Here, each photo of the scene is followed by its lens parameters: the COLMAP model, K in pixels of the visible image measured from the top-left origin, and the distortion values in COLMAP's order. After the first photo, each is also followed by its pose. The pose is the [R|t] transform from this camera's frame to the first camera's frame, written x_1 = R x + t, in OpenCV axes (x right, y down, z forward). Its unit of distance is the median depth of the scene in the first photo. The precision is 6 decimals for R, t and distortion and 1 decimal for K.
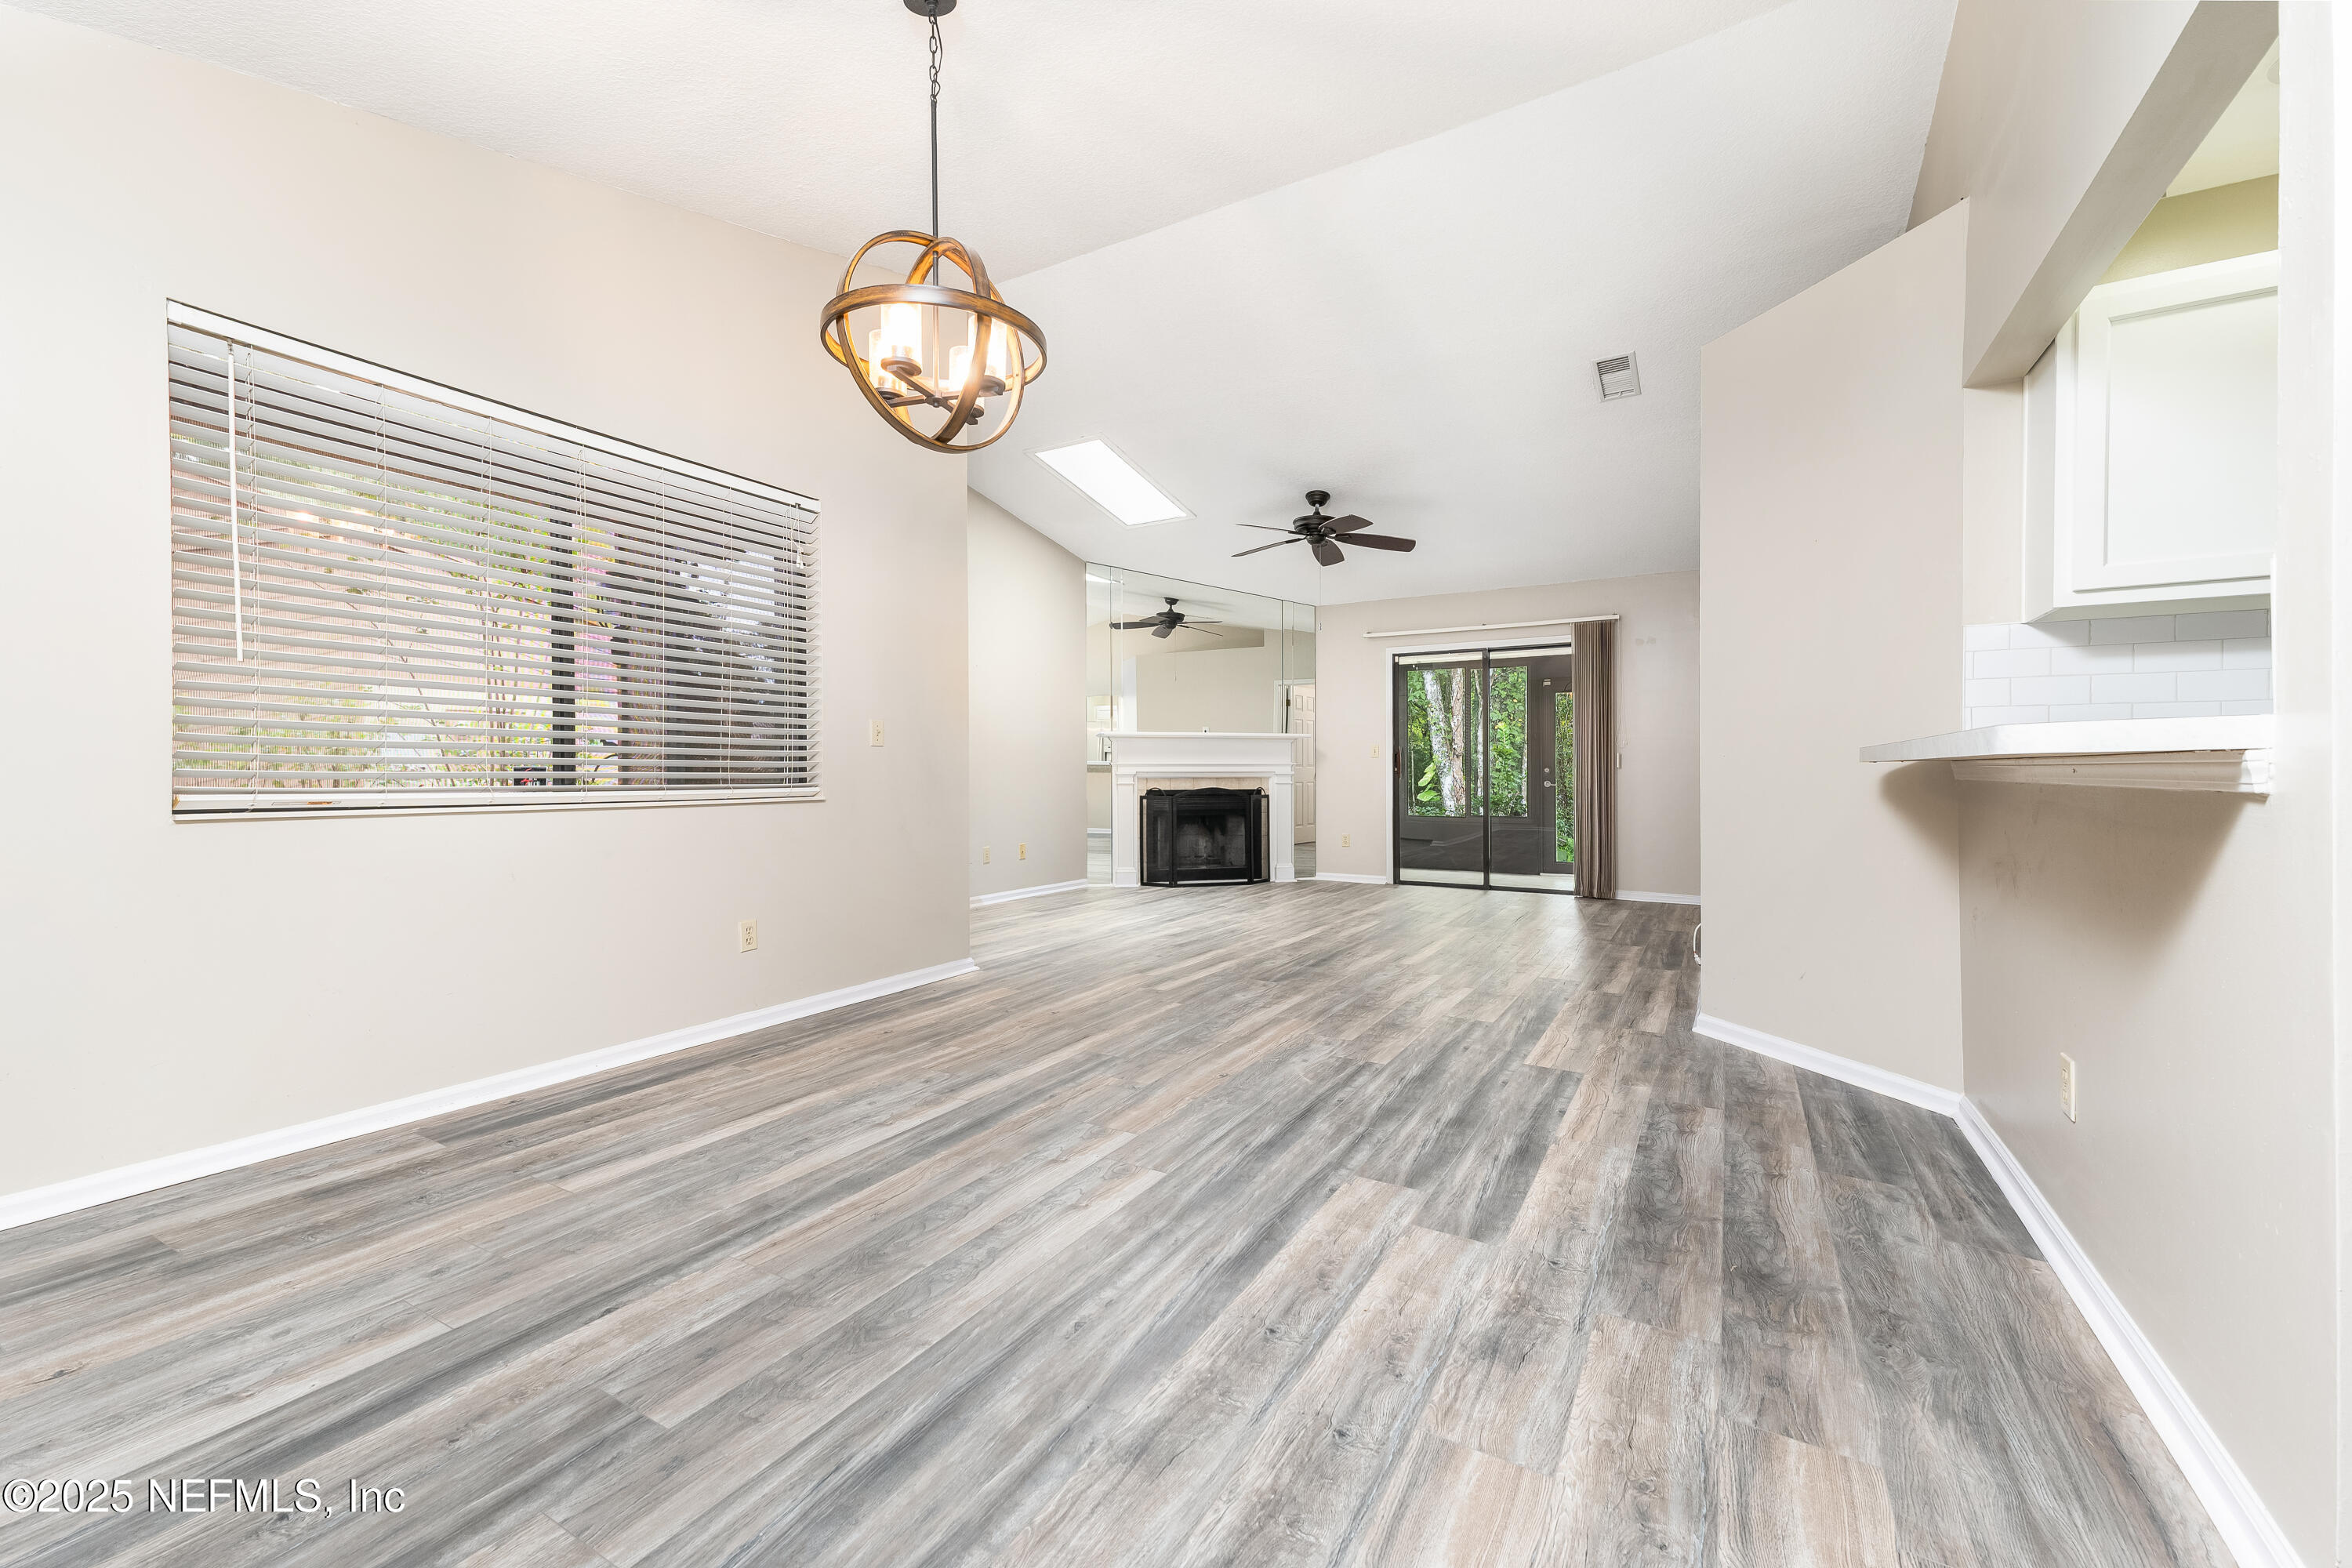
lens RADIAL K [[957.5, 0, 1167.6], [0, 957.5, 776.4], [0, 0, 1]] dist [0.018304, -0.000194]
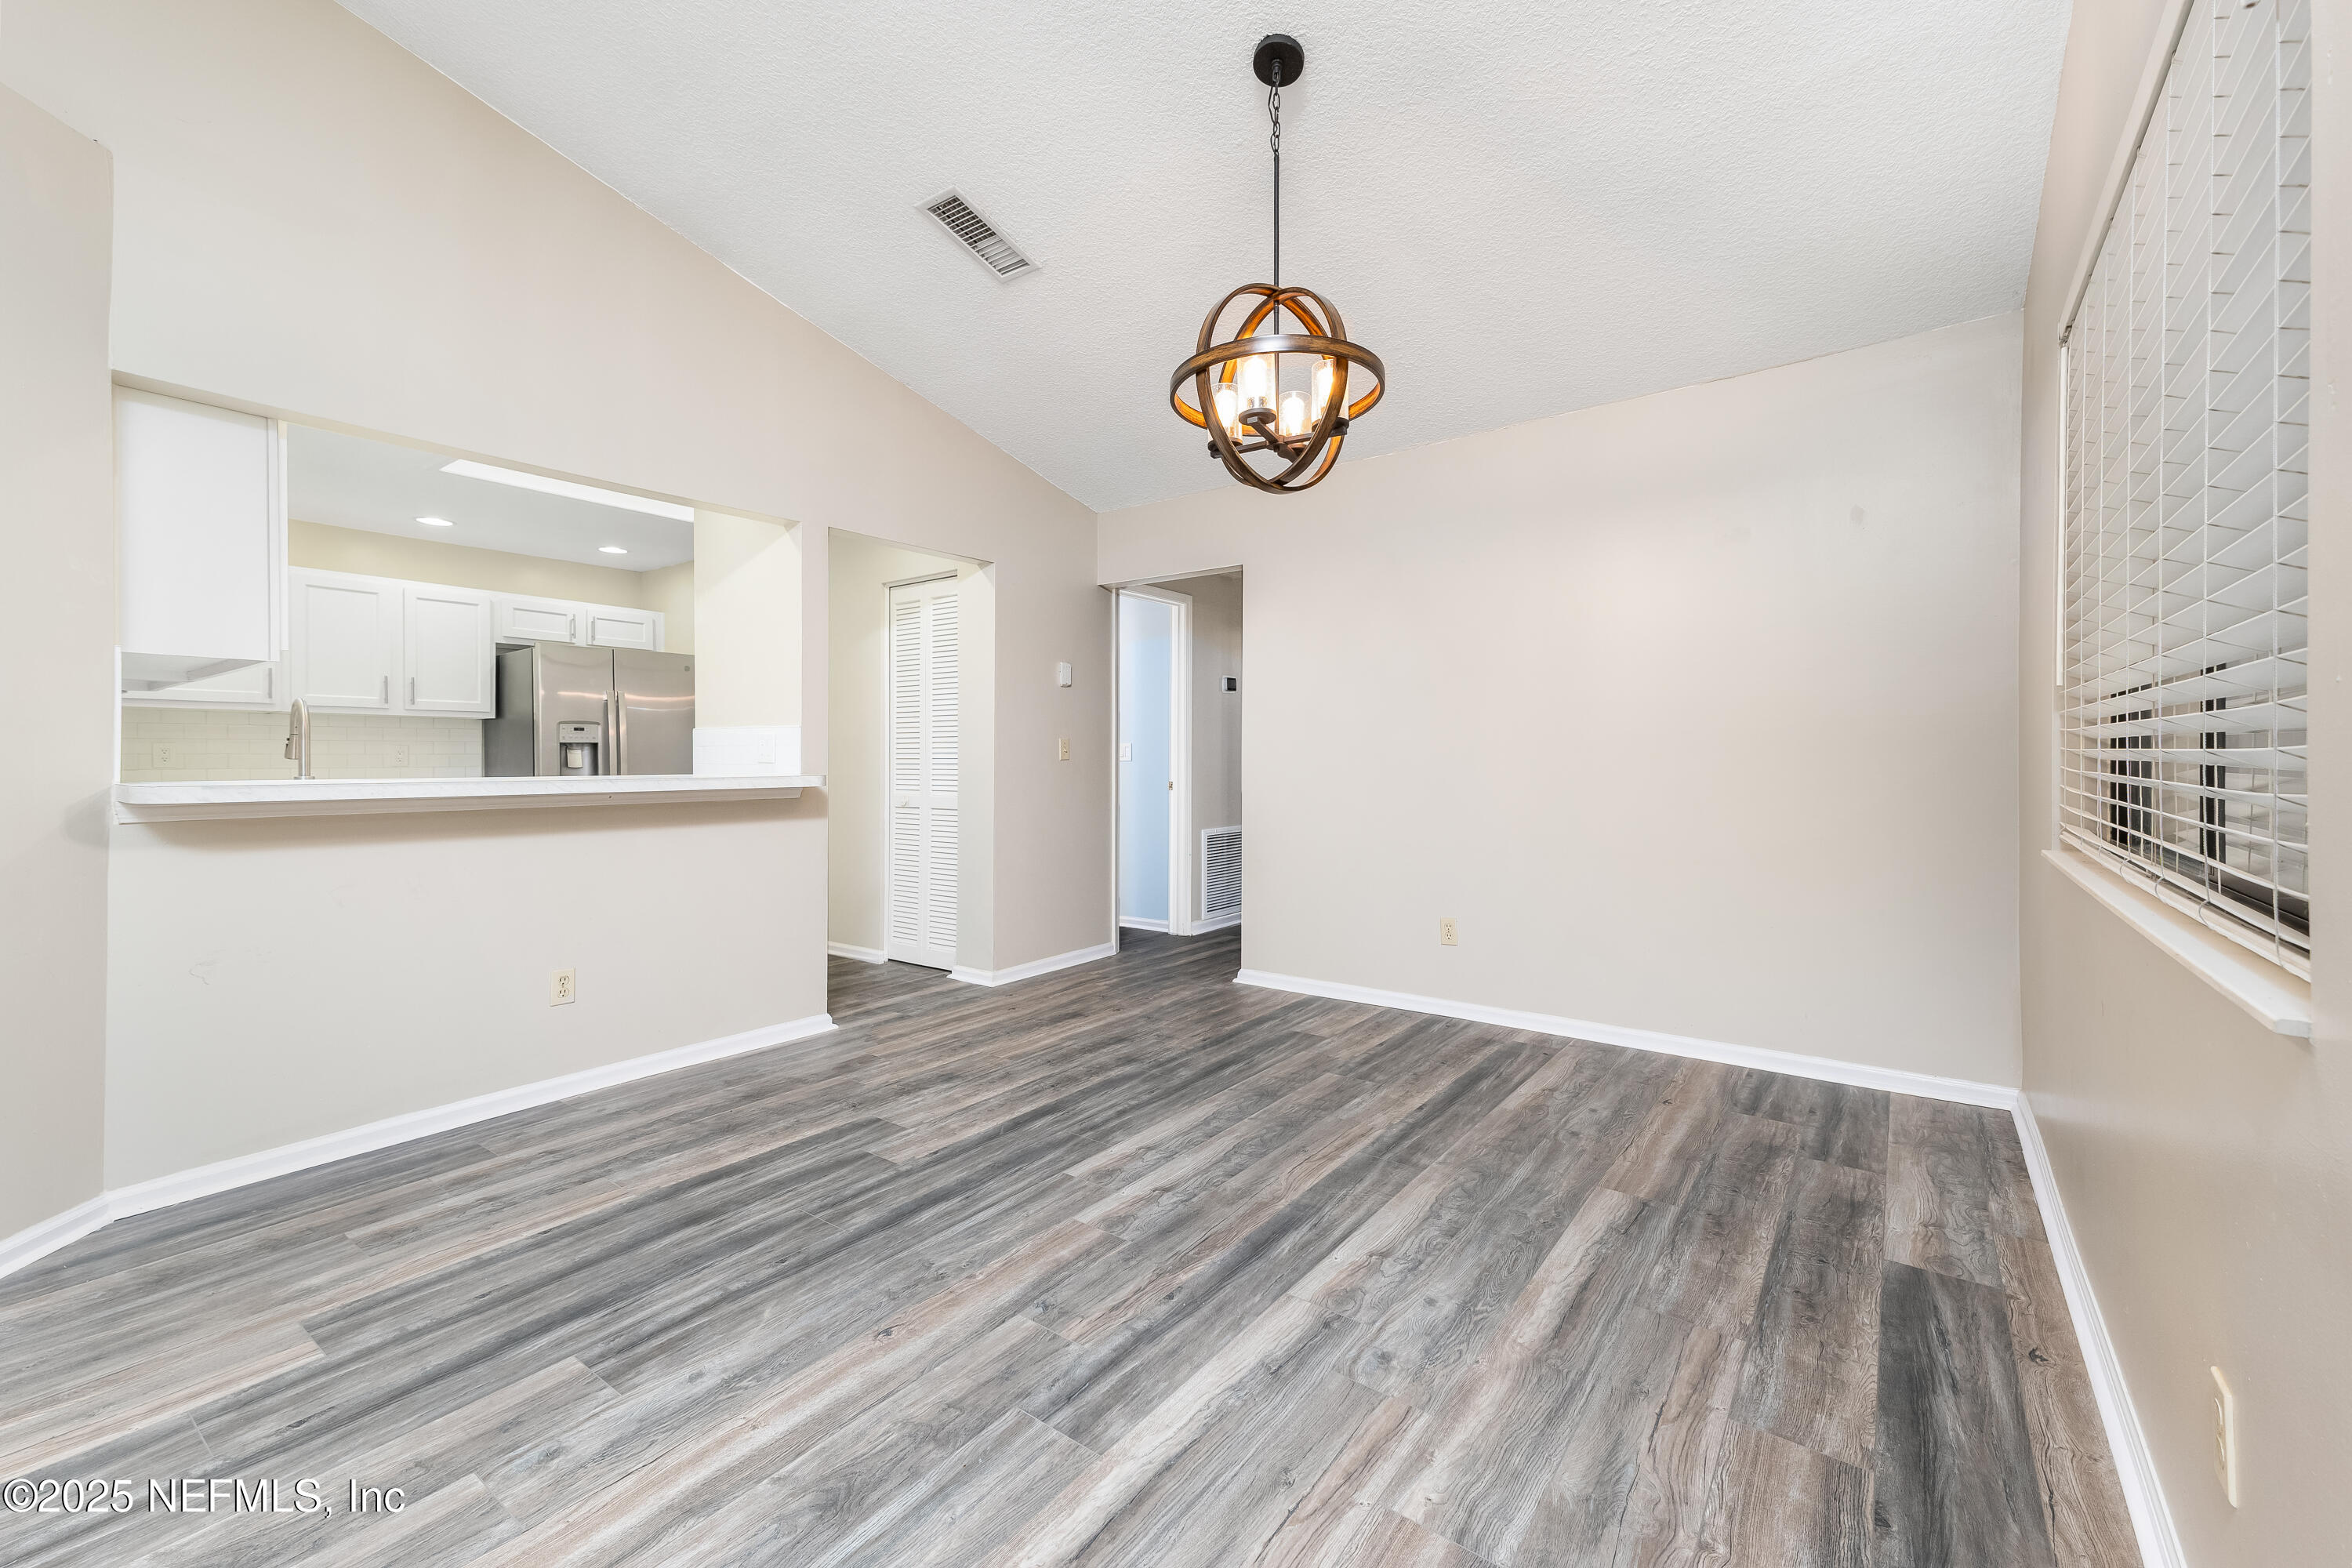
lens RADIAL K [[957.5, 0, 1167.6], [0, 957.5, 776.4], [0, 0, 1]] dist [0.018304, -0.000194]
pose [[-0.993705, 0.002477, 0.112000, -0.234881], [0.005053, 0.999729, 0.022723, -0.060095], [-0.111913, 0.023146, -0.993448, 1.998633]]
